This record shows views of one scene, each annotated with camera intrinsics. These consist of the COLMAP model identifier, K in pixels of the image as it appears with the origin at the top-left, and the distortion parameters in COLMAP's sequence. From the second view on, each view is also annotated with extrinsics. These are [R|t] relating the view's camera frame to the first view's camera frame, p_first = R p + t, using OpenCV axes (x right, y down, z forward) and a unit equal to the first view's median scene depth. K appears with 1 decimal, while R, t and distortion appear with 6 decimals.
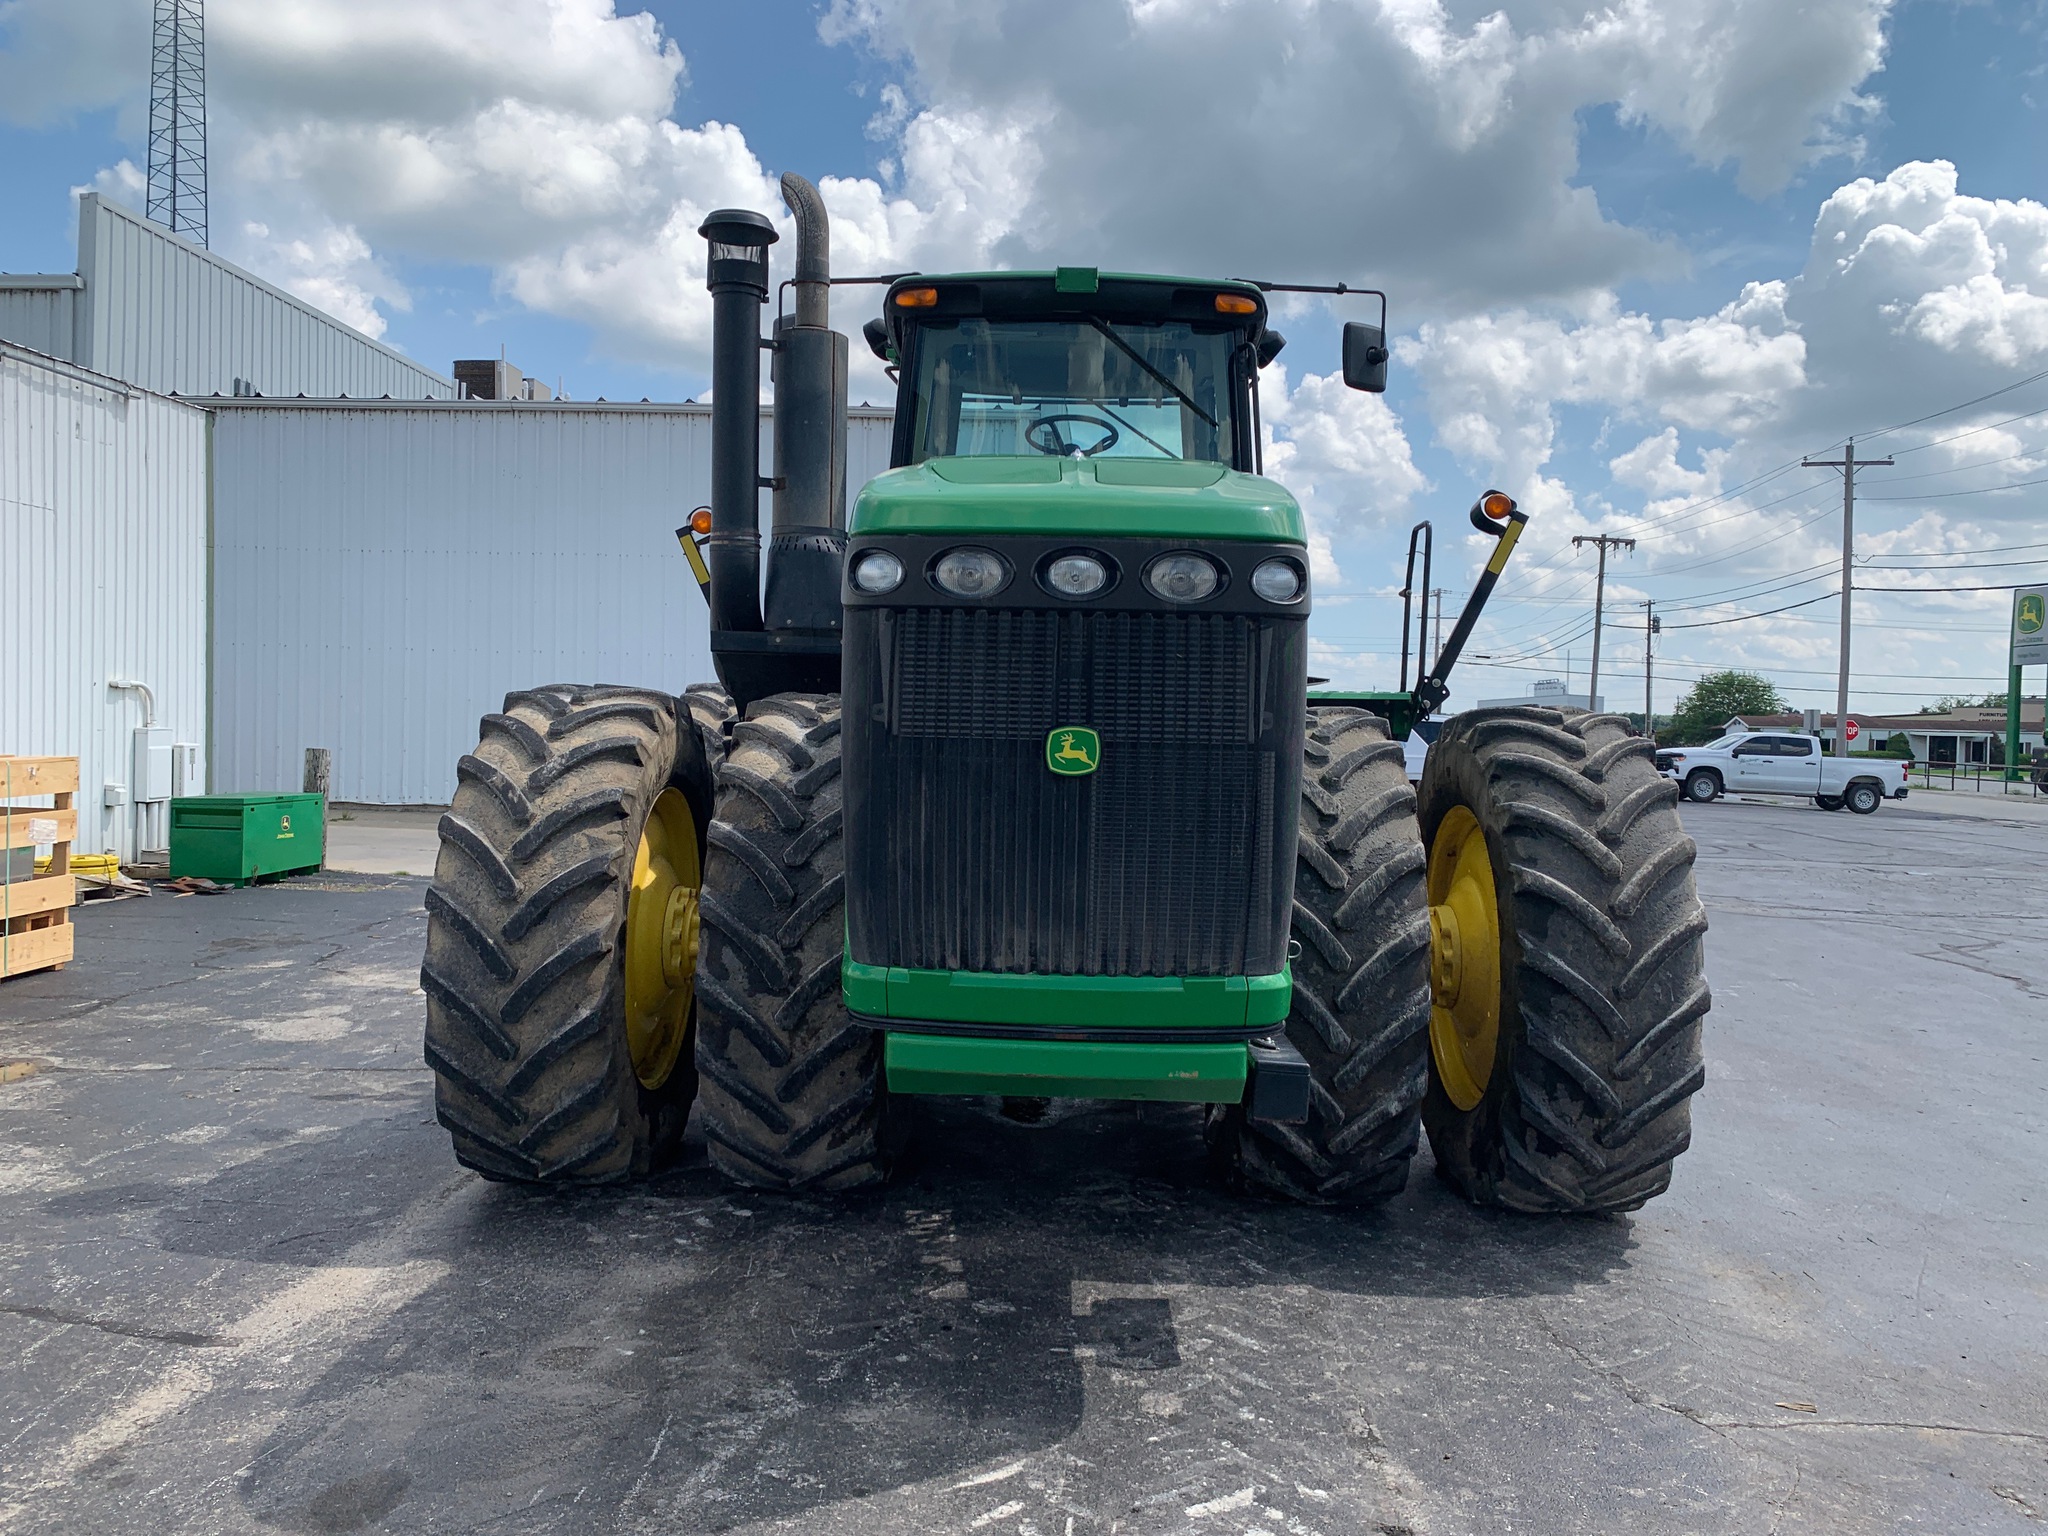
lens RADIAL K [[1571.0, 0, 1024.0], [0, 1571.0, 768.0], [0, 0, 1]] dist [0.007388, 0.000916]
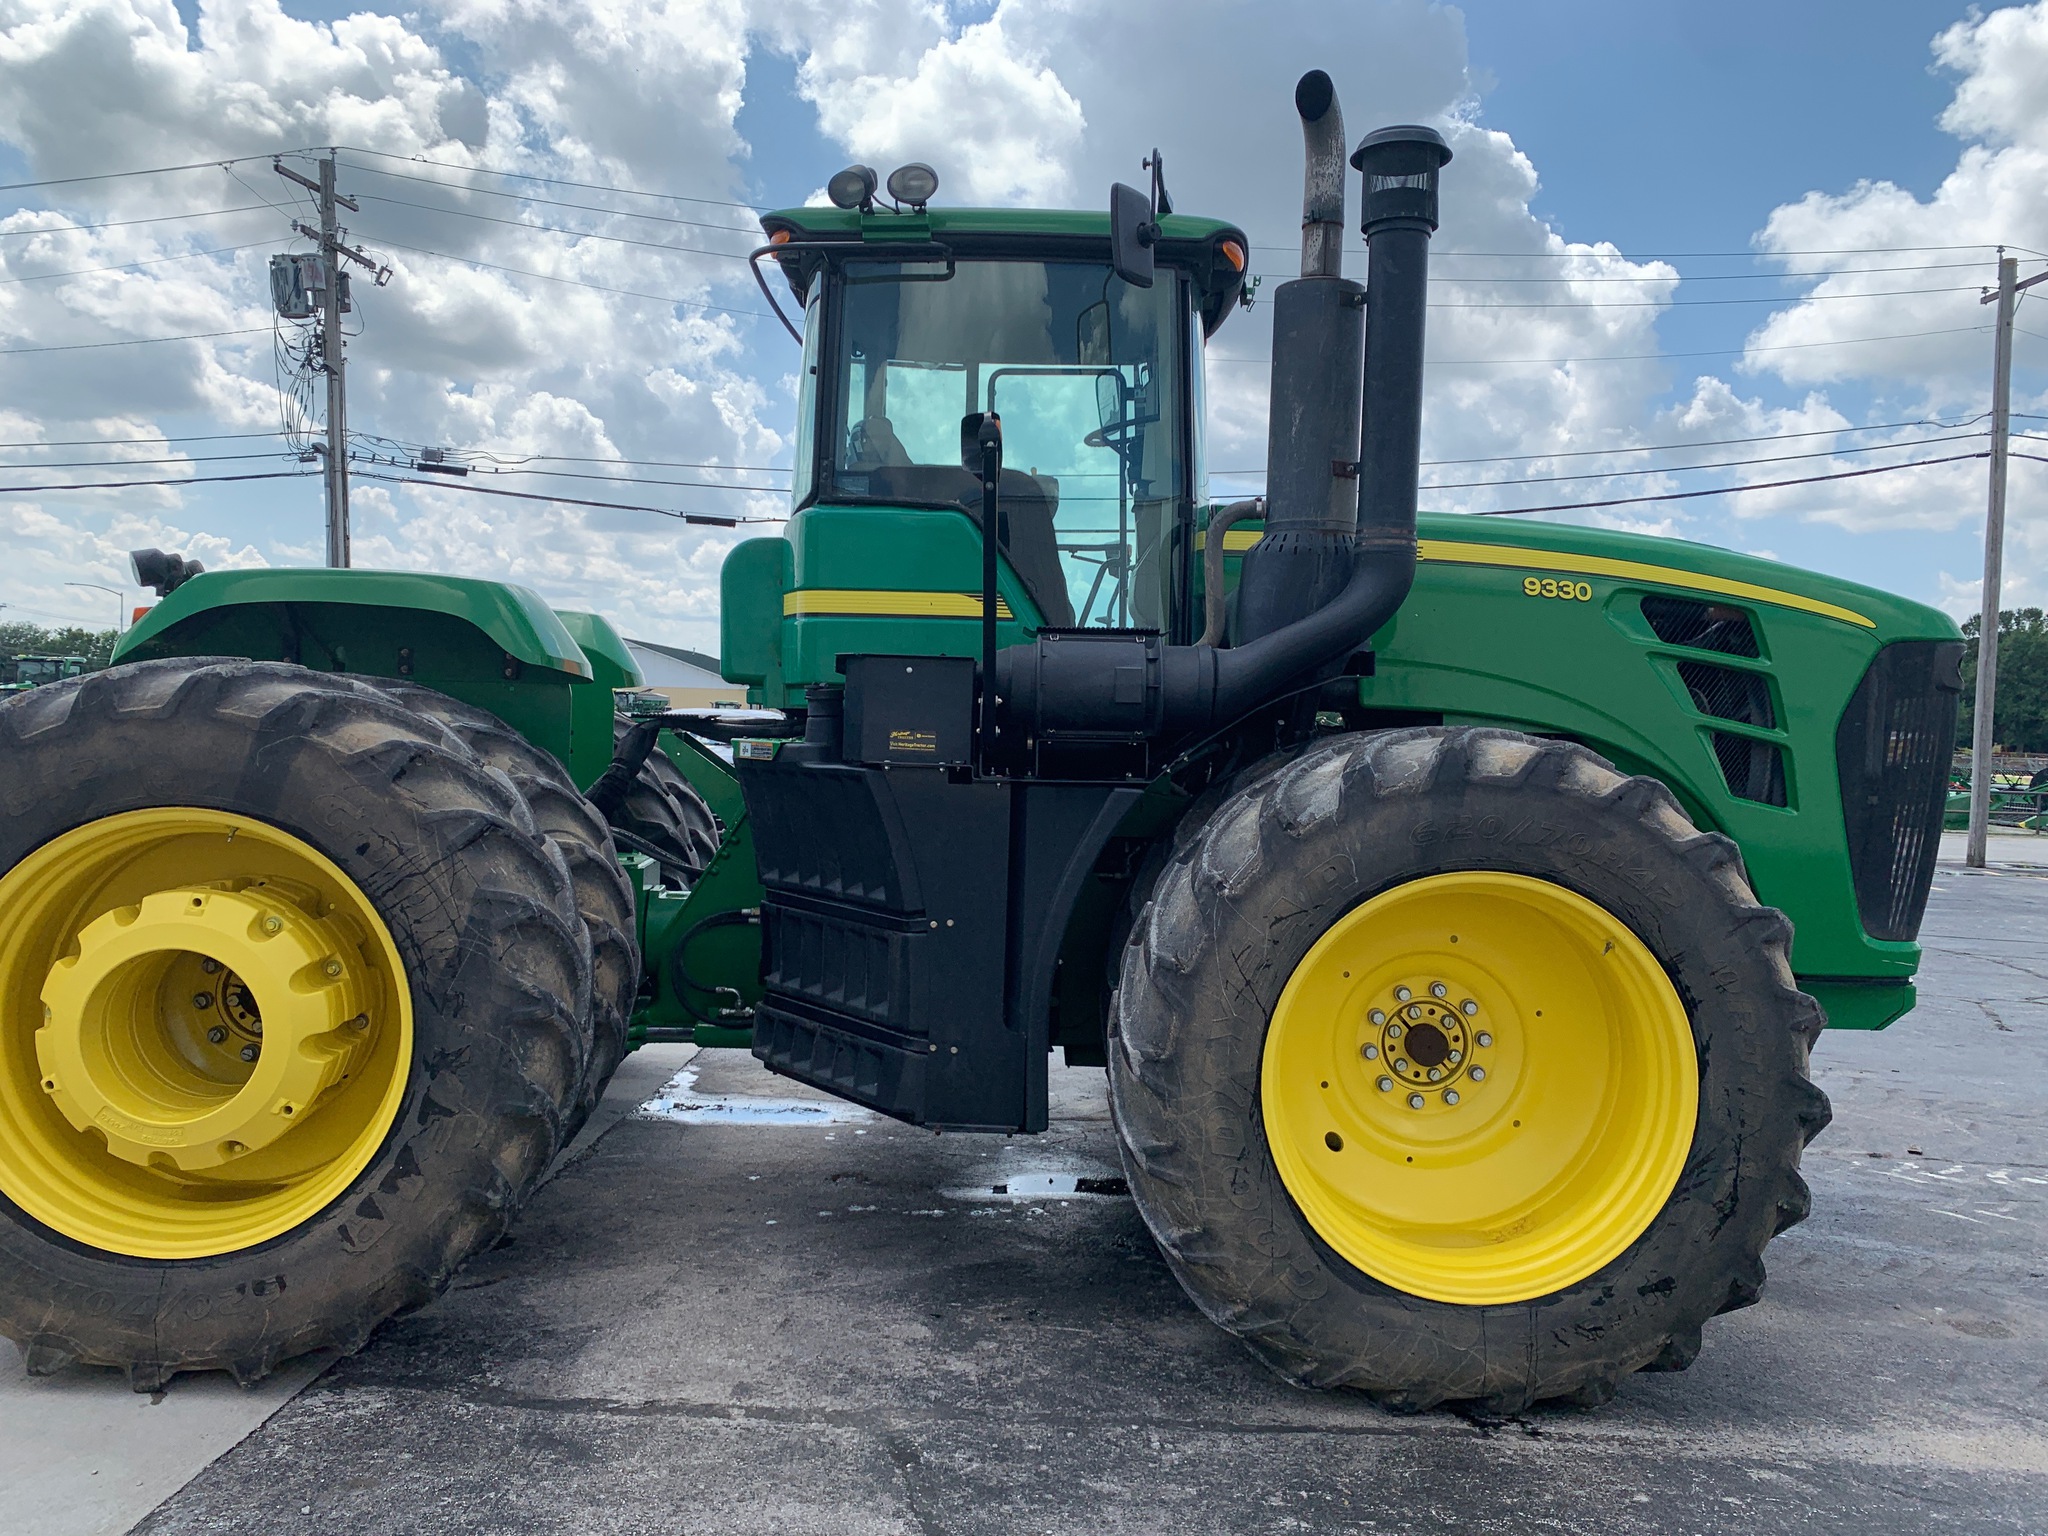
lens RADIAL K [[1574.4, 0, 1037.4], [0, 1574.4, 729.6], [0, 0, 1]] dist [0.005172, 0.000813]
pose [[-0.016398, -0.027832, 0.999478, -1.245116], [0.004809, 0.999599, 0.027914, -0.088199], [-0.999854, 0.005264, -0.016257, 1.493367]]
